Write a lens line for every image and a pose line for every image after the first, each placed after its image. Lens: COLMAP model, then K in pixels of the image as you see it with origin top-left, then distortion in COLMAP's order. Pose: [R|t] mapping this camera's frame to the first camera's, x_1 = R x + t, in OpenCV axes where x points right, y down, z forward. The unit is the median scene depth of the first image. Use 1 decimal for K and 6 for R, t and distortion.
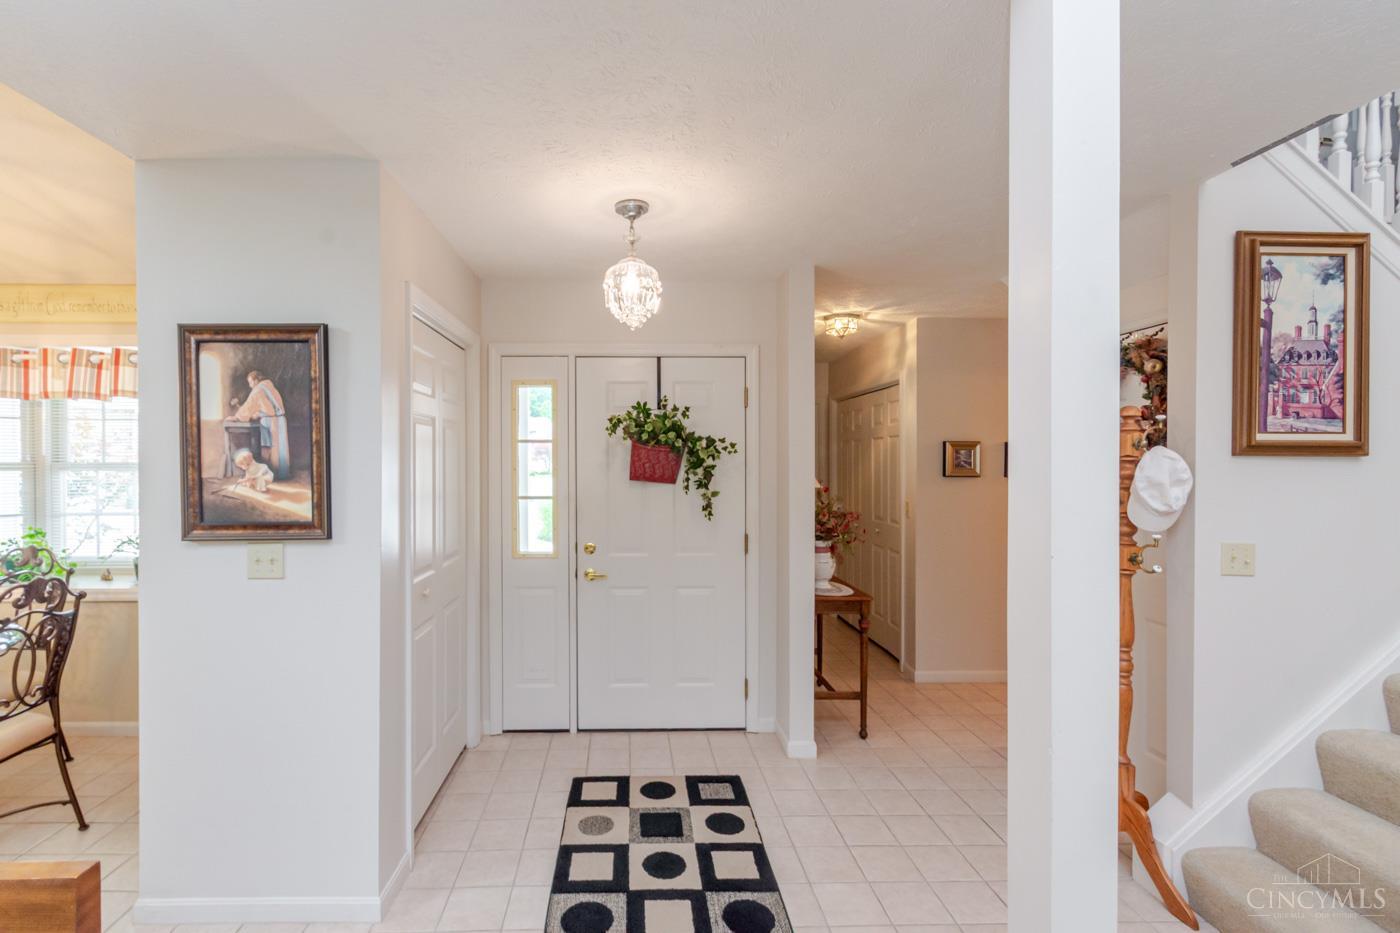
lens RADIAL K [[636.2, 0, 635.3], [0, 636.2, 460.8], [0, 0, 1]] dist [0.000086, -0.000056]
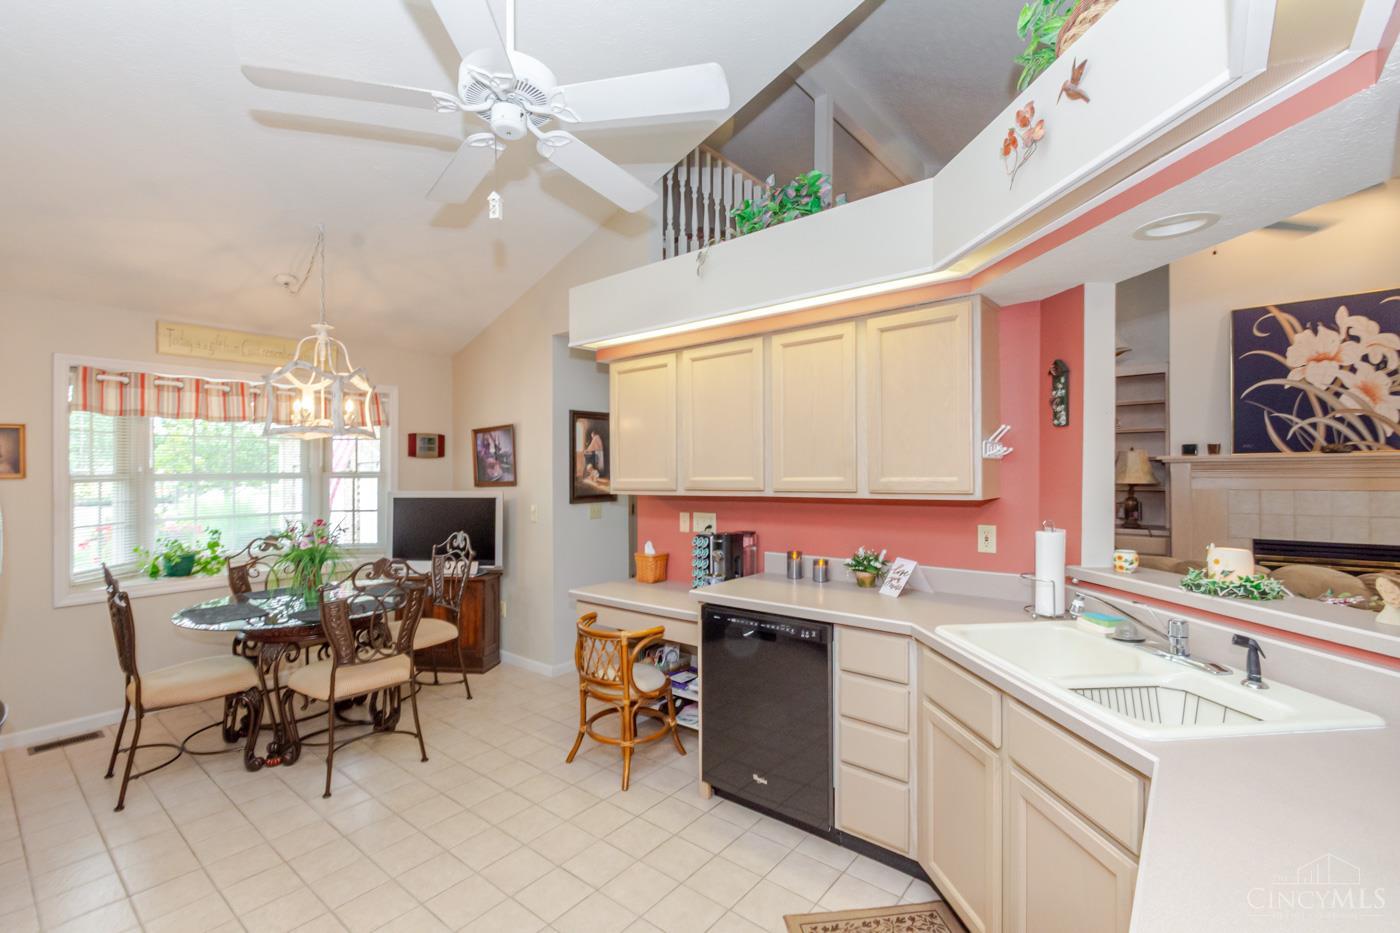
lens RADIAL K [[623.1, 0, 682.9], [0, 623.1, 458.5], [0, 0, 1]] dist [0.000835, -0.000049]
pose [[0.655234, 0.008165, 0.755382, -1.807077], [0.009577, 0.999771, -0.019114, 0.008200], [-0.755366, 0.019758, 0.655006, -0.659182]]
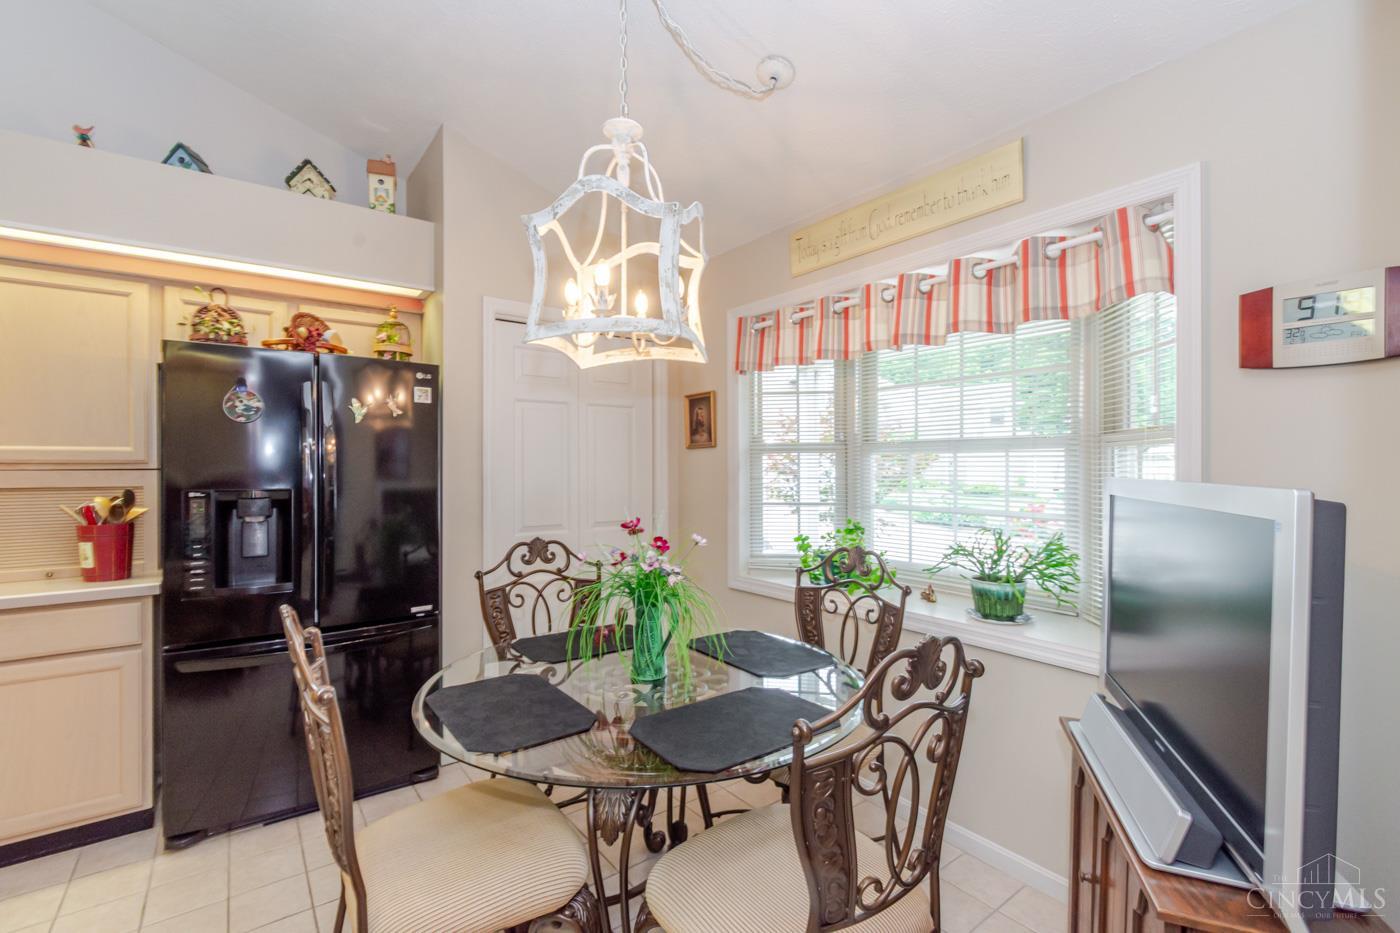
lens RADIAL K [[620.7, 0, 694.0], [0, 620.7, 473.3], [0, 0, 1]] dist [0.000067, -0.000022]
pose [[0.588180, 0.007849, -0.808692, -0.634591], [-0.001020, 0.999959, 0.008964, 0.056547], [0.808729, -0.004447, 0.588164, 0.560243]]
